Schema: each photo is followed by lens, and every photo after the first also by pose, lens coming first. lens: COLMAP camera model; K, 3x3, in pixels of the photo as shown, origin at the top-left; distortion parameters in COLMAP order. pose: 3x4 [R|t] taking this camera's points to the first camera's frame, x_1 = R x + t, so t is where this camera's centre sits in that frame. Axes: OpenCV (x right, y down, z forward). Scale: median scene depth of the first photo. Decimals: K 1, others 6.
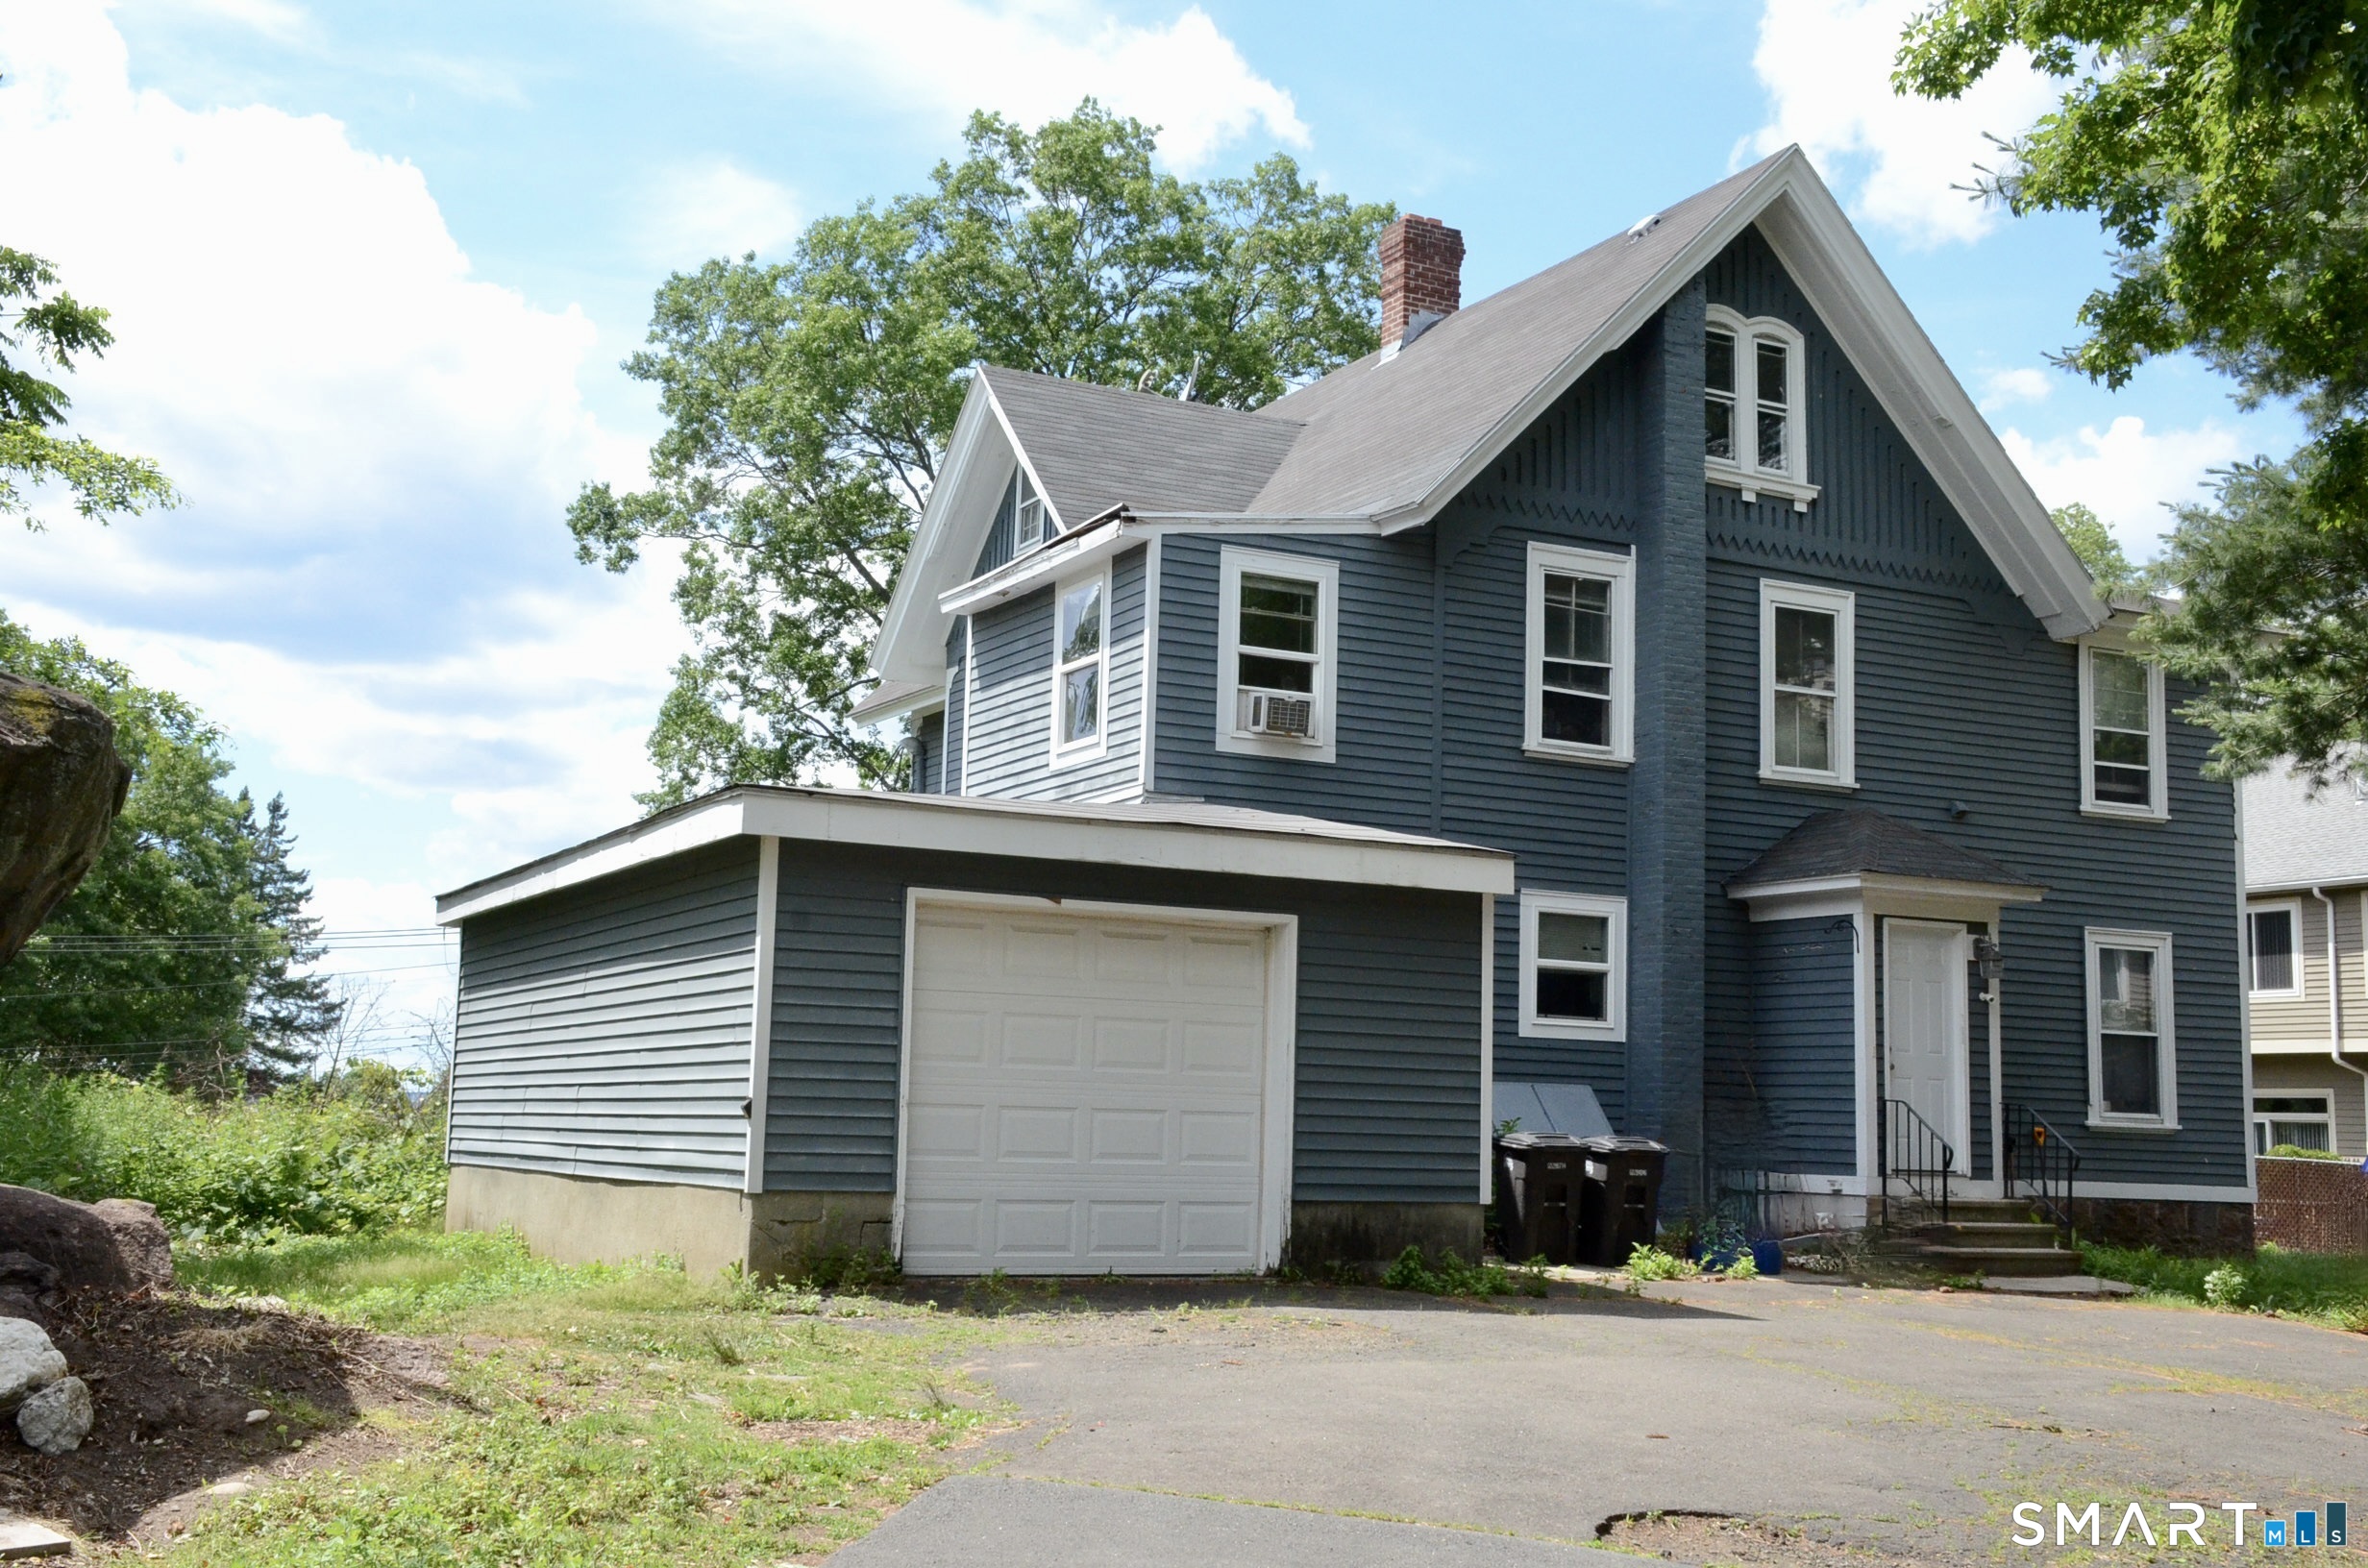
lens RADIAL K [[2569.1, 0, 1173.3], [0, 2569.1, 777.0], [0, 0, 1]] dist [-0.025186, 0.000000]
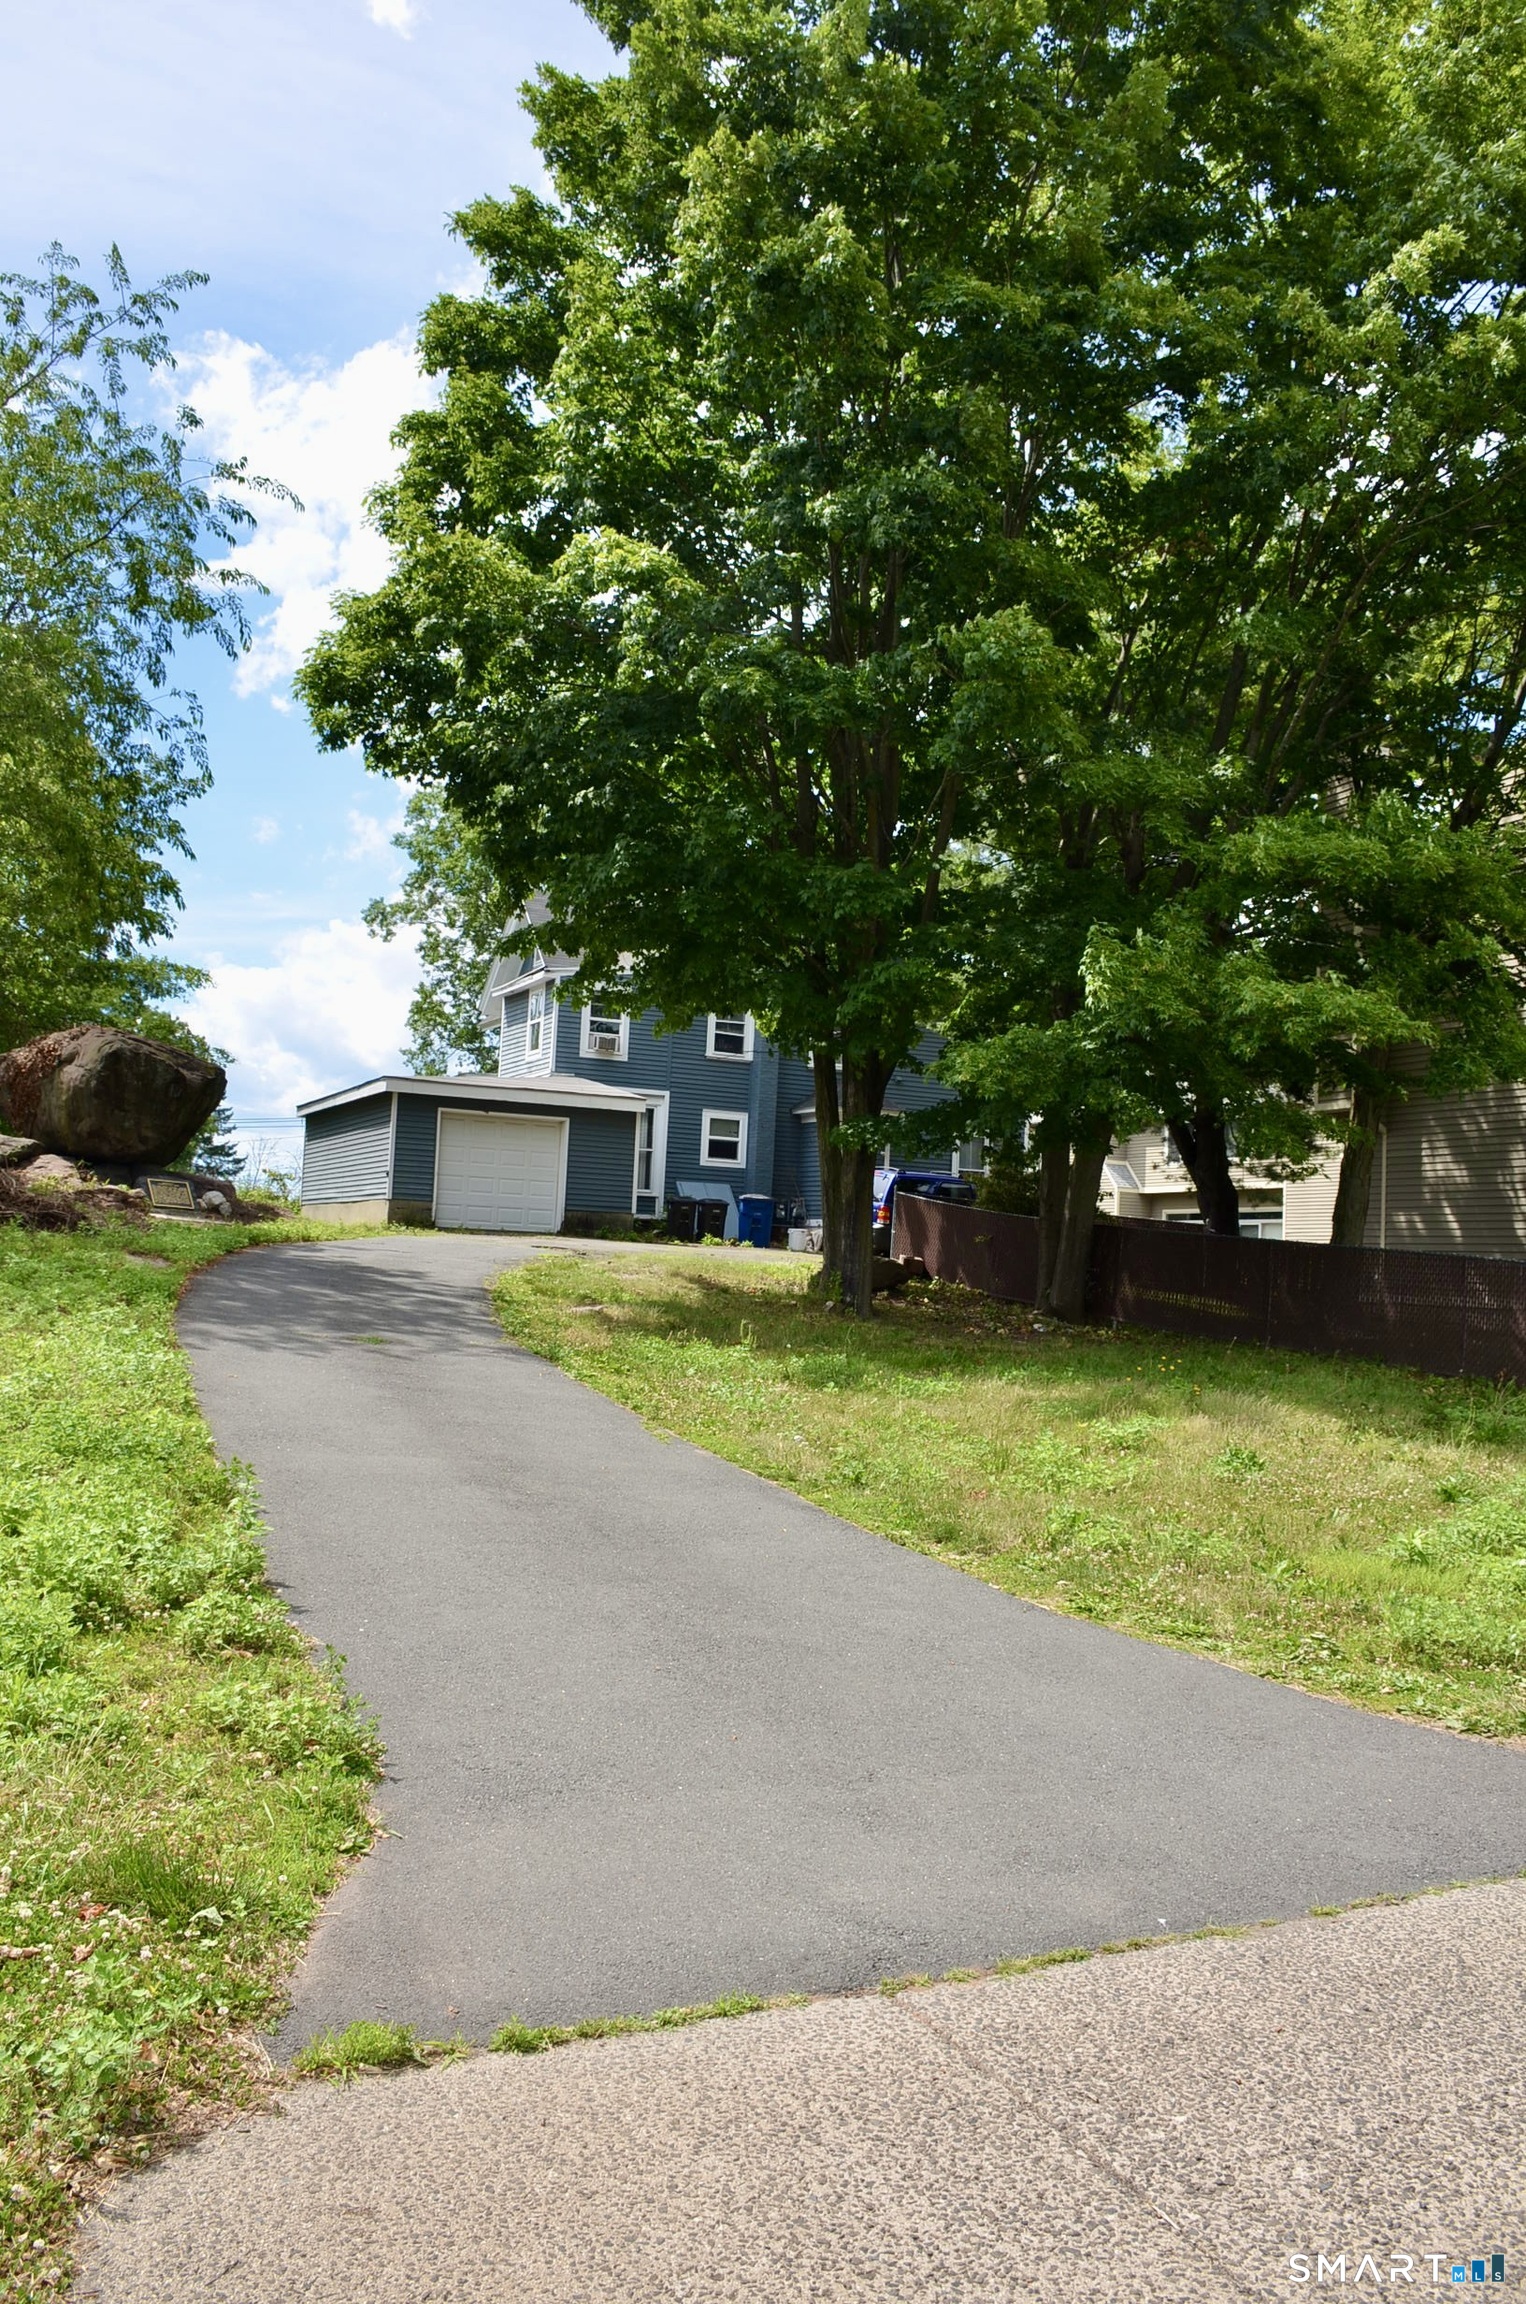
lens RADIAL K [[1796.8, 0, 769.1], [0, 1796.8, 1143.1], [0, 0, 1]] dist [-0.121386, -0.001923]
pose [[0.999586, 0.016895, -0.023300, 0.253633], [-0.015225, 0.997424, 0.070100, -0.053270], [0.024425, -0.069716, 0.997268, -0.859764]]
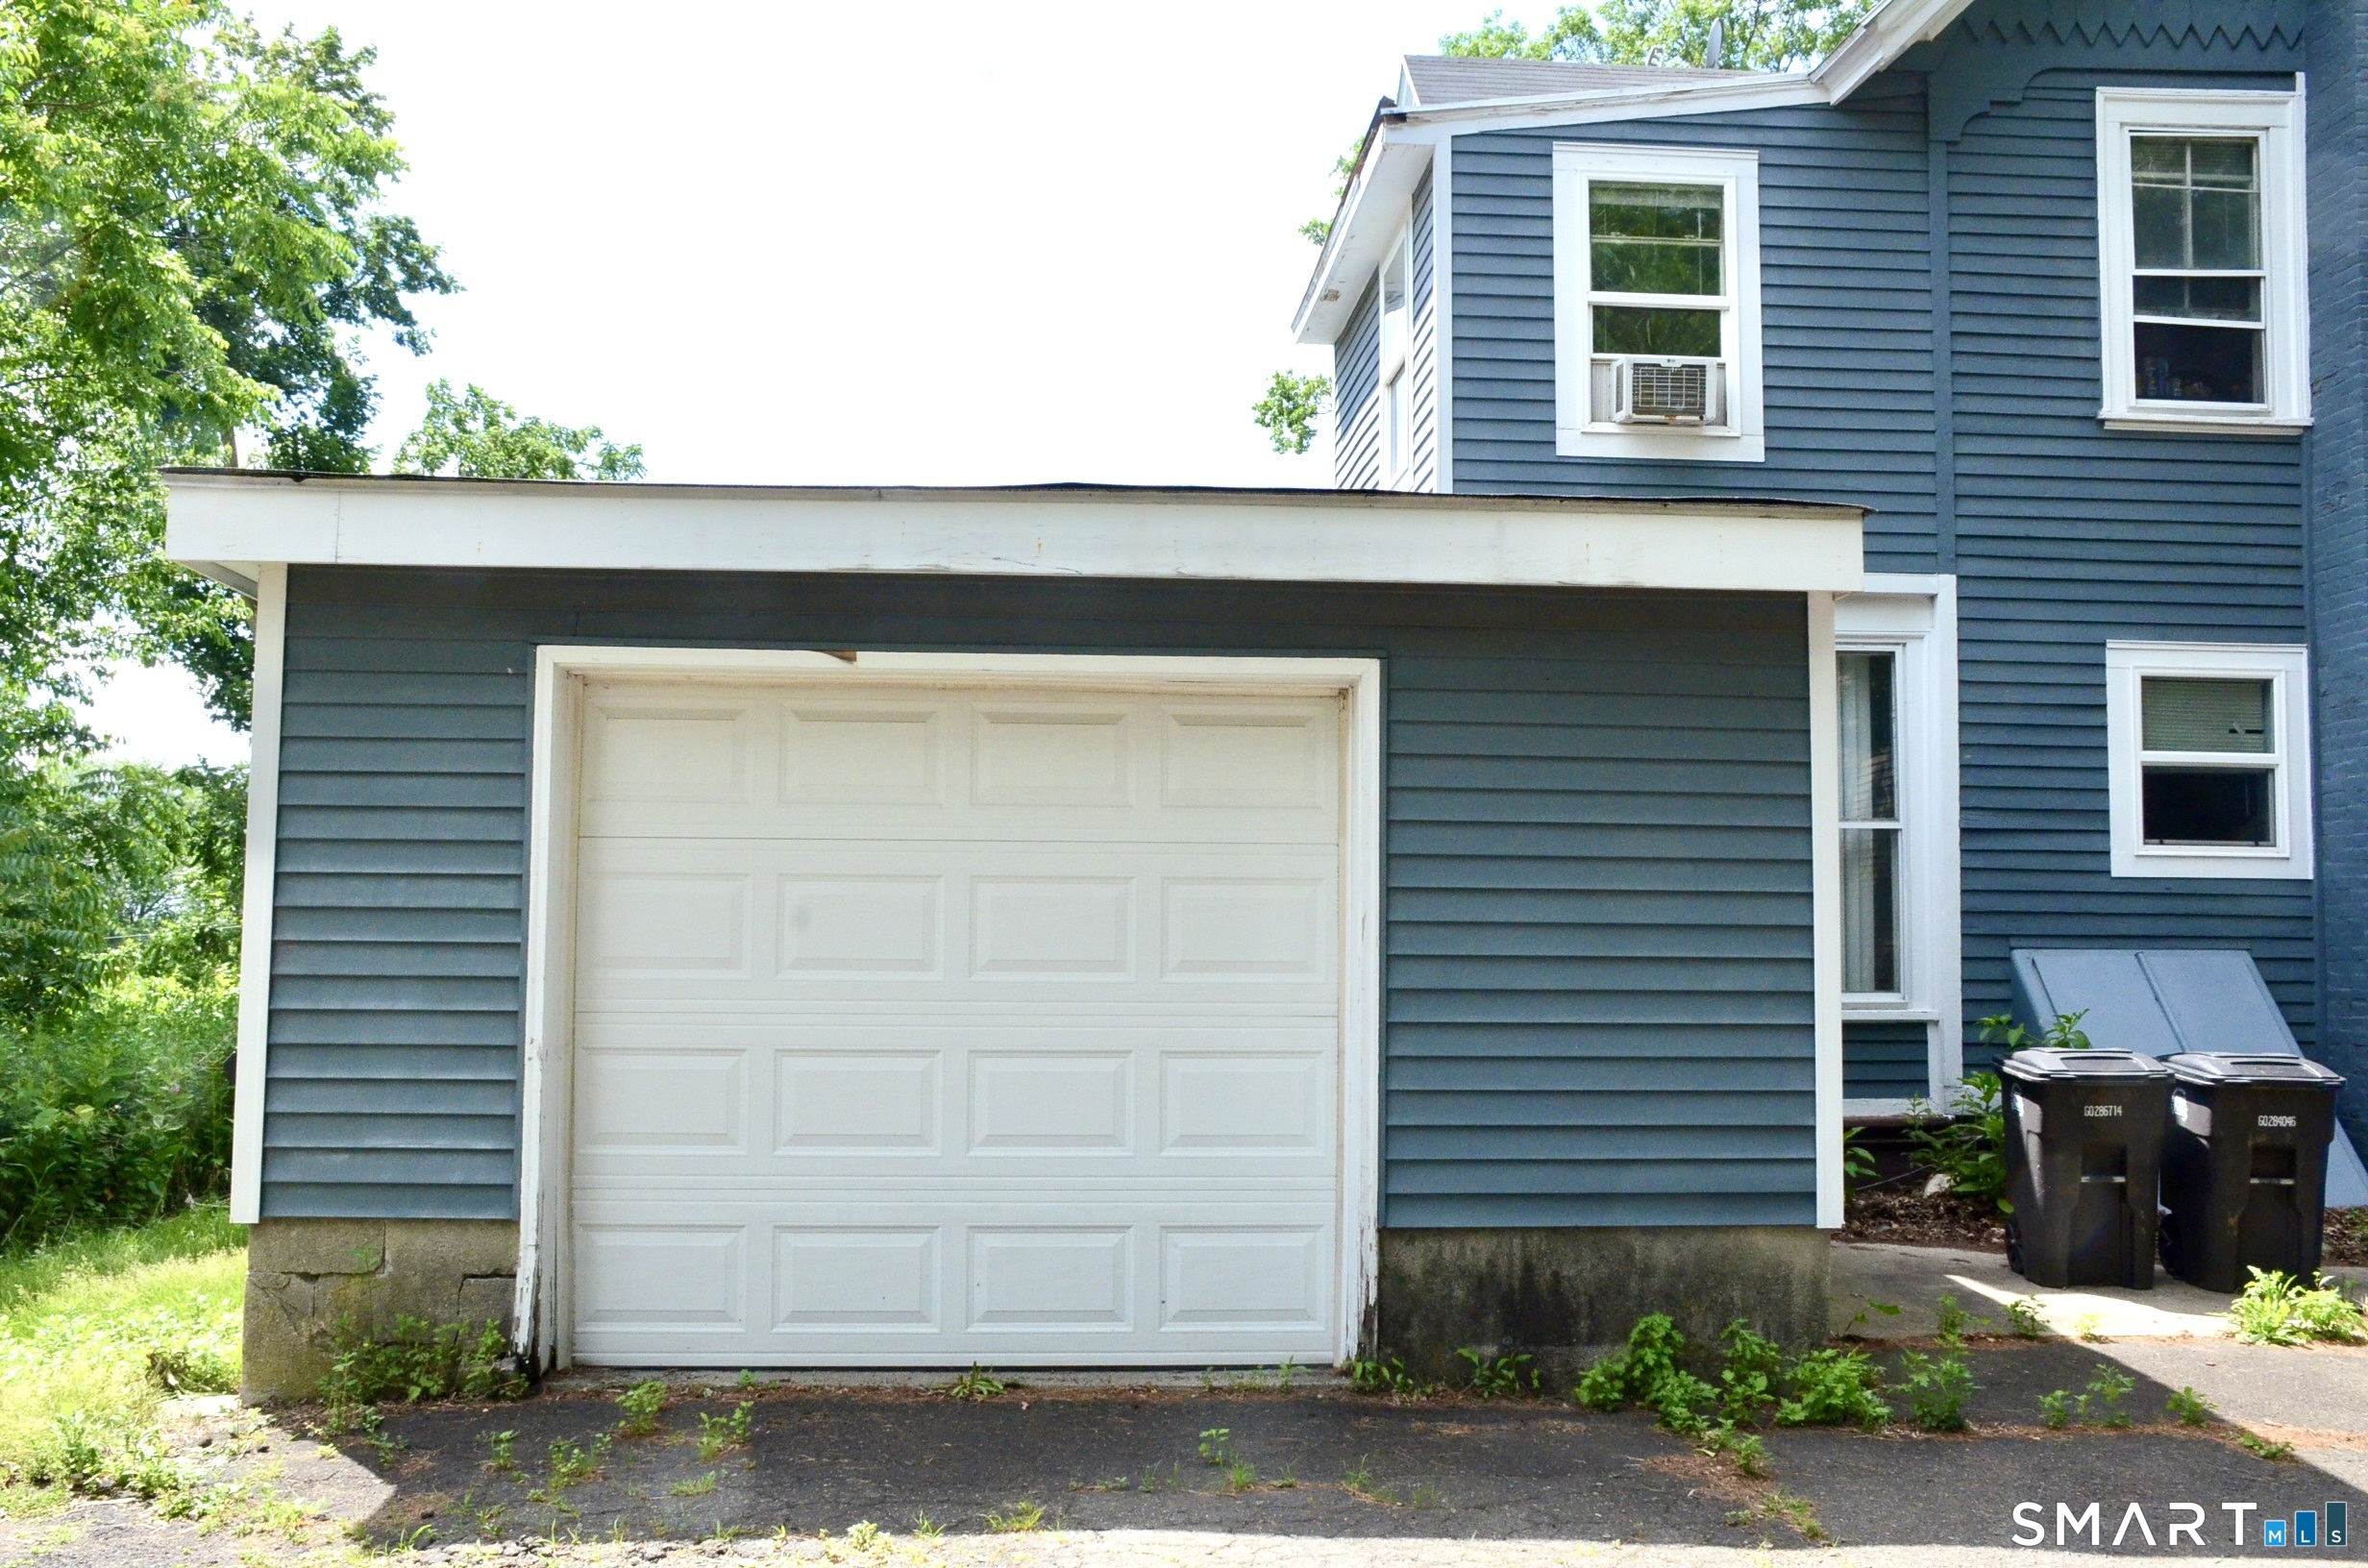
lens RADIAL K [[2120.4, 0, 1160.3], [0, 2120.4, 789.0], [0, 0, 1]] dist [-0.076835, 0.117476]
pose [[0.916143, -0.049955, -0.397728, 0.129231], [0.070685, 0.996789, 0.037621, 0.045301], [0.394571, -0.062580, 0.916732, 0.451925]]
